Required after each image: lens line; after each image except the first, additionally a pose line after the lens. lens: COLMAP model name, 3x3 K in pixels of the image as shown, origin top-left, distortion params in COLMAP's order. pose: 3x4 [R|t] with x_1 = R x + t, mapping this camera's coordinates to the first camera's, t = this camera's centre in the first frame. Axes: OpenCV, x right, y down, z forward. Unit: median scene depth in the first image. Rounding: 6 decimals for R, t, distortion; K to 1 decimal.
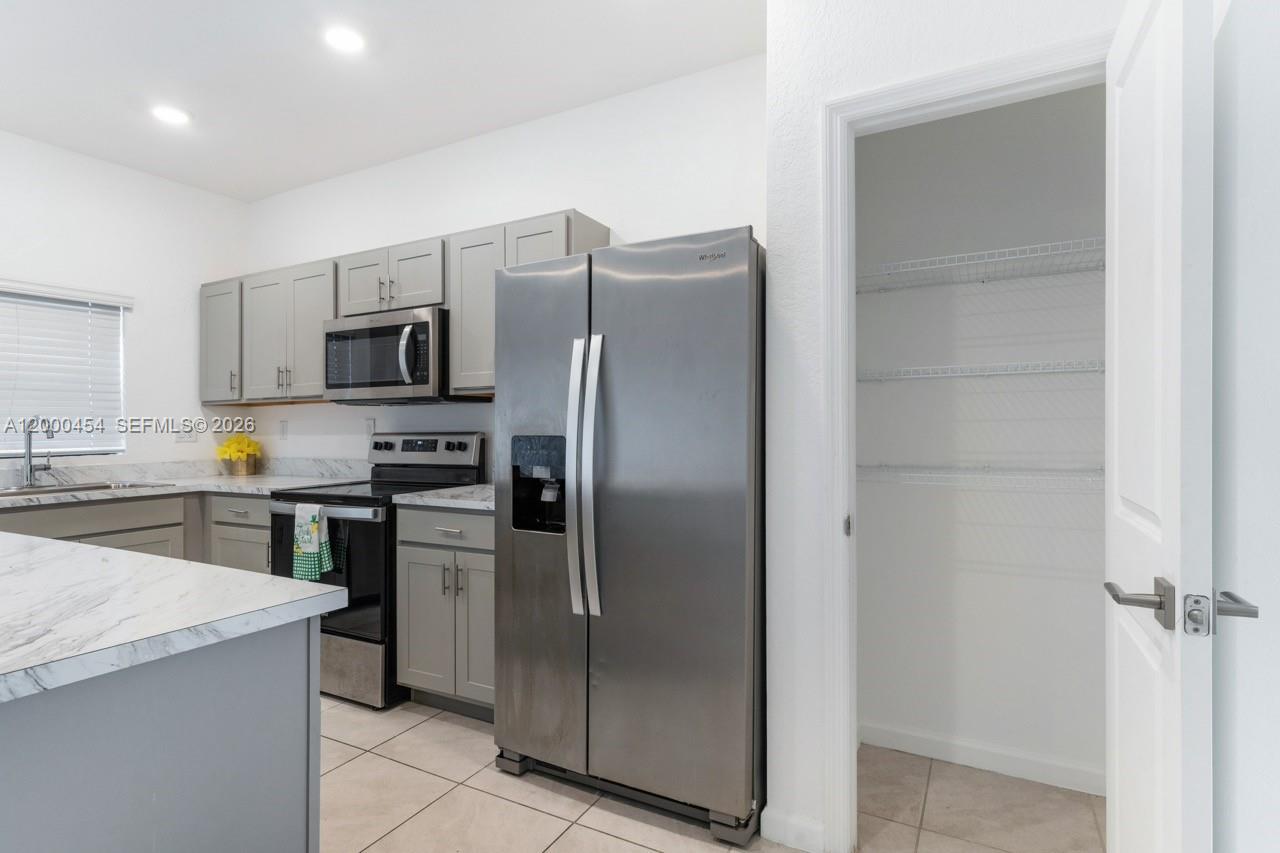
lens RADIAL K [[619.8, 0, 662.9], [0, 619.8, 414.2], [0, 0, 1]] dist [0.003487, -0.008120]
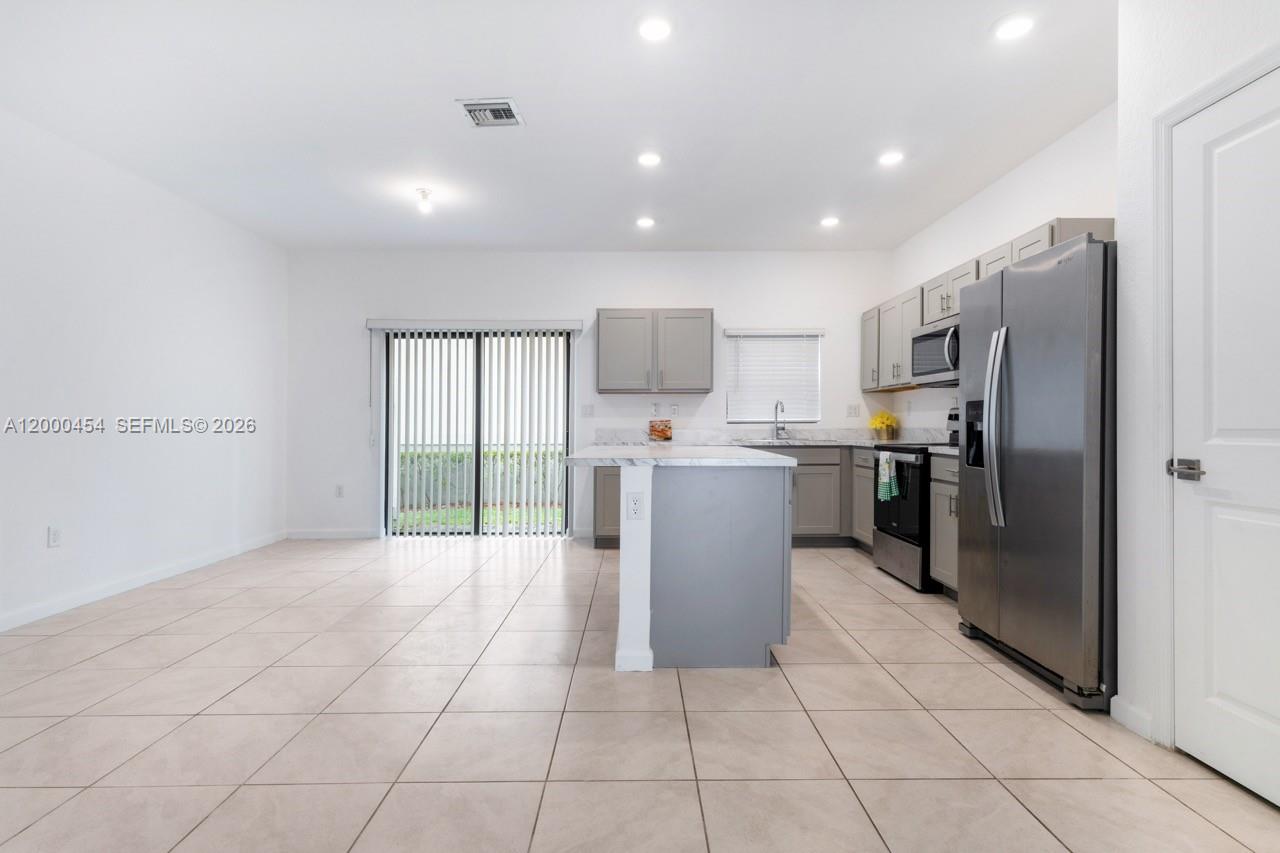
lens RADIAL K [[633.3, 0, 626.5], [0, 633.3, 425.2], [0, 0, 1]] dist [0.003783, 0.000958]
pose [[0.427426, 0.008400, -0.904012, 0.518469], [0.017726, 0.999687, 0.017670, 0.034509], [0.903877, -0.023578, 0.427143, -0.236173]]
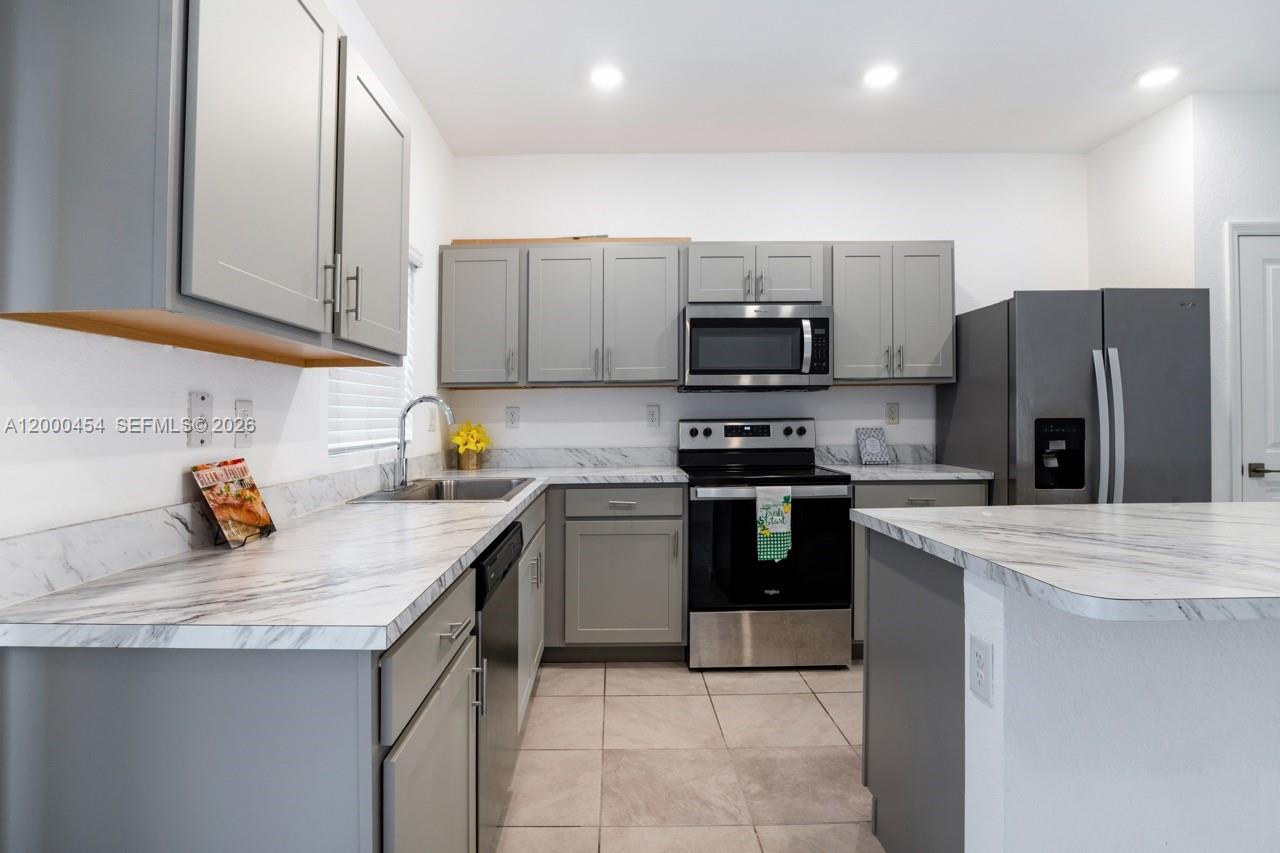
lens RADIAL K [[655.6, 0, 622.6], [0, 655.6, 408.1], [0, 0, 1]] dist [-0.024106, 0.000314]
pose [[0.898572, 0.007215, 0.438766, -1.134513], [-0.008382, 0.999965, 0.000722, 0.013255], [-0.438746, -0.004327, 0.898601, 0.112063]]
